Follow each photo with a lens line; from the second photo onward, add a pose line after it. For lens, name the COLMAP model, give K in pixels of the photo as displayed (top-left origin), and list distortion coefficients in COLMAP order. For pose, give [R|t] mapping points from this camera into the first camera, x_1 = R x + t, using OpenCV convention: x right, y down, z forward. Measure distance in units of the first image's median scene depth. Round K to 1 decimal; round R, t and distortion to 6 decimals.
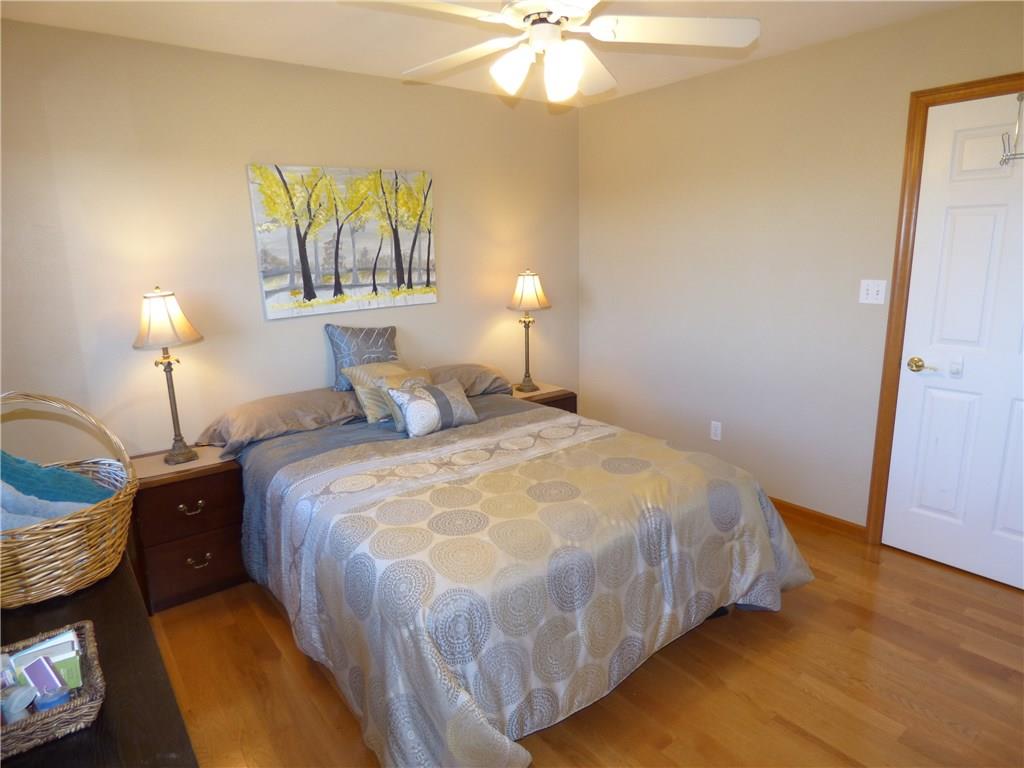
lens RADIAL K [[612.4, 0, 512.0], [0, 612.4, 384.0], [0, 0, 1]] dist [-0.015666, -0.000653]
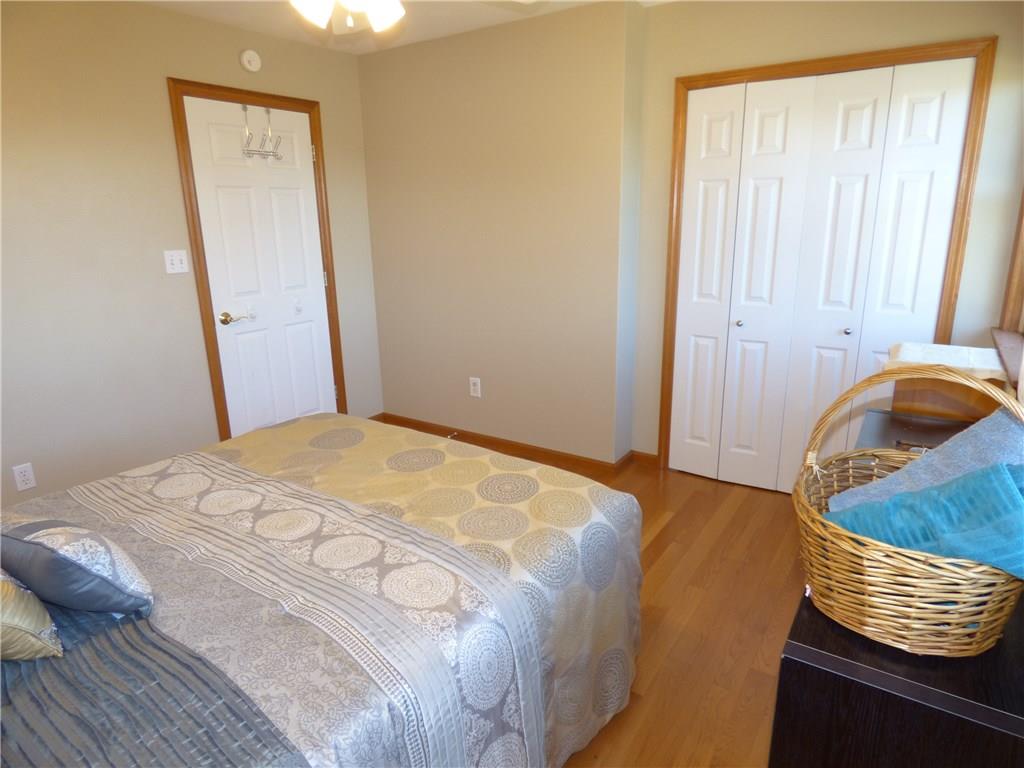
lens RADIAL K [[612.4, 0, 512.0], [0, 612.4, 384.0], [0, 0, 1]] dist [-0.015666, -0.000653]
pose [[-0.315210, -0.223883, 0.922236, -0.763968], [0.223696, 0.926866, 0.301464, -0.174666], [-0.922281, 0.301325, -0.242076, 0.952470]]
